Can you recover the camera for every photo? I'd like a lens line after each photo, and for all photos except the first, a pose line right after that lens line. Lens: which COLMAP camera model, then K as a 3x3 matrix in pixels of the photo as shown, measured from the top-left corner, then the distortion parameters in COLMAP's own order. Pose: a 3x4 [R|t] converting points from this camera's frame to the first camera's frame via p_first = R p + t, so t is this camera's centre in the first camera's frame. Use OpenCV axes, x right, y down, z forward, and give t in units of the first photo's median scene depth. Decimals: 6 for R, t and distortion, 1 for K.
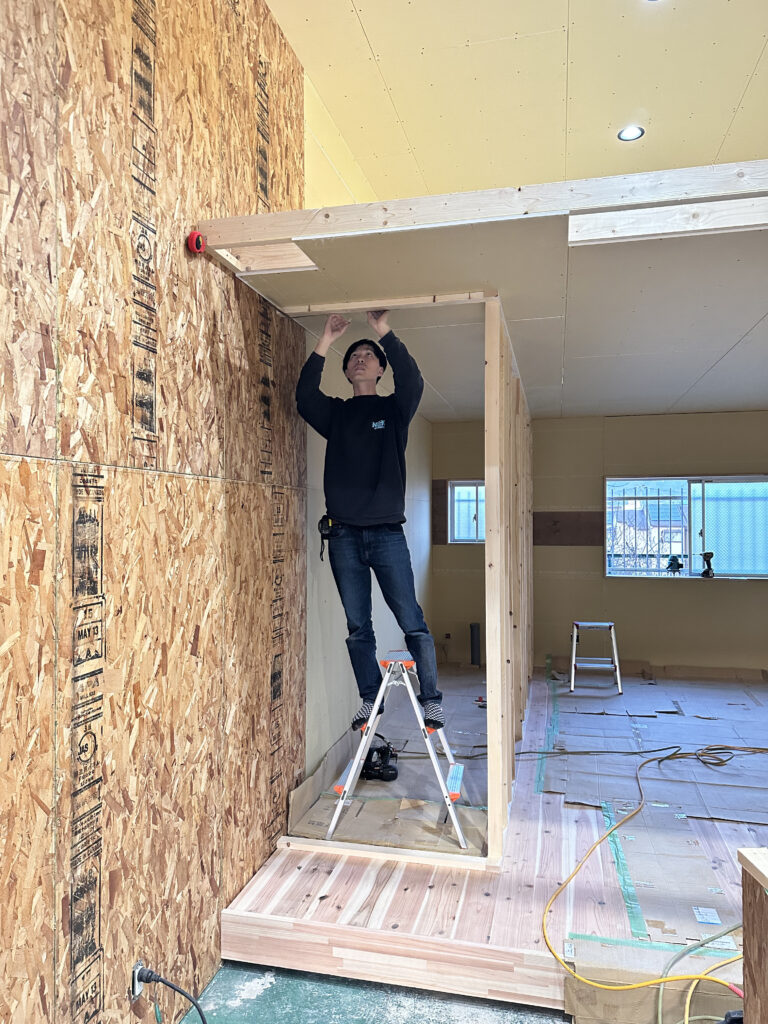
lens RADIAL K [[741.9, 0, 391.7], [0, 741.9, 513.7], [0, 0, 1]] dist [0.033975, -0.025392]
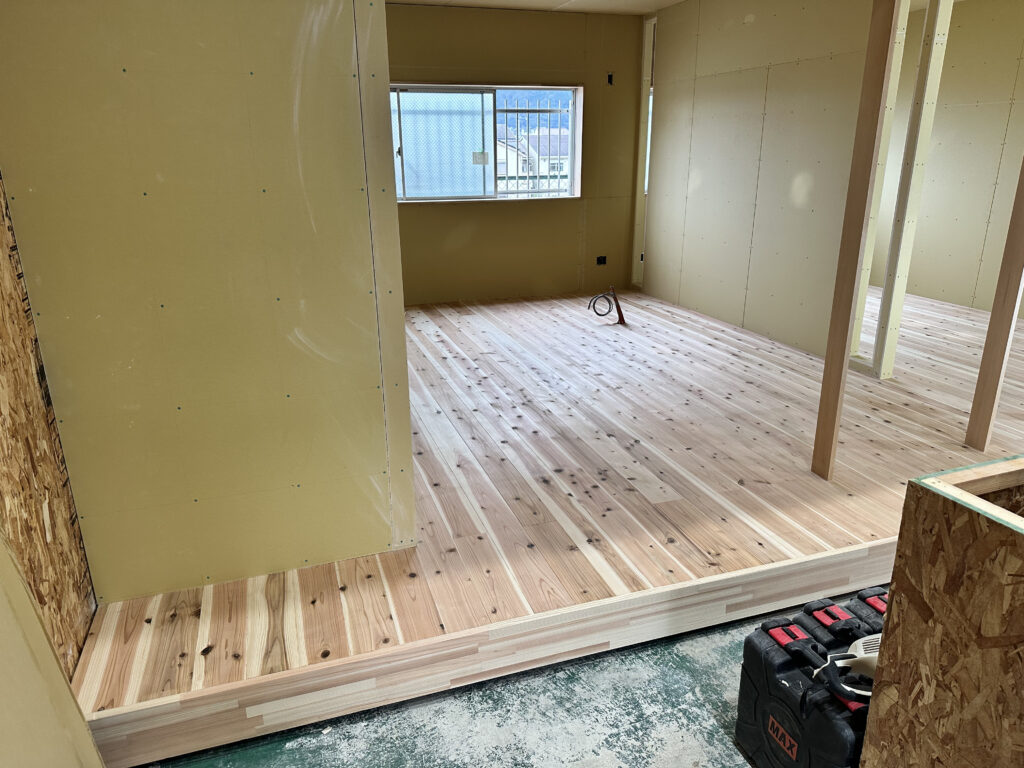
lens RADIAL K [[741.9, 0, 508.6], [0, 741.9, 373.6], [0, 0, 1]] dist [0.033975, -0.025392]
pose [[0.850686, -0.174103, 0.496006, -0.148430], [0.014368, 0.950909, 0.309136, 0.034884], [-0.525478, -0.255850, 0.811427, 0.308533]]
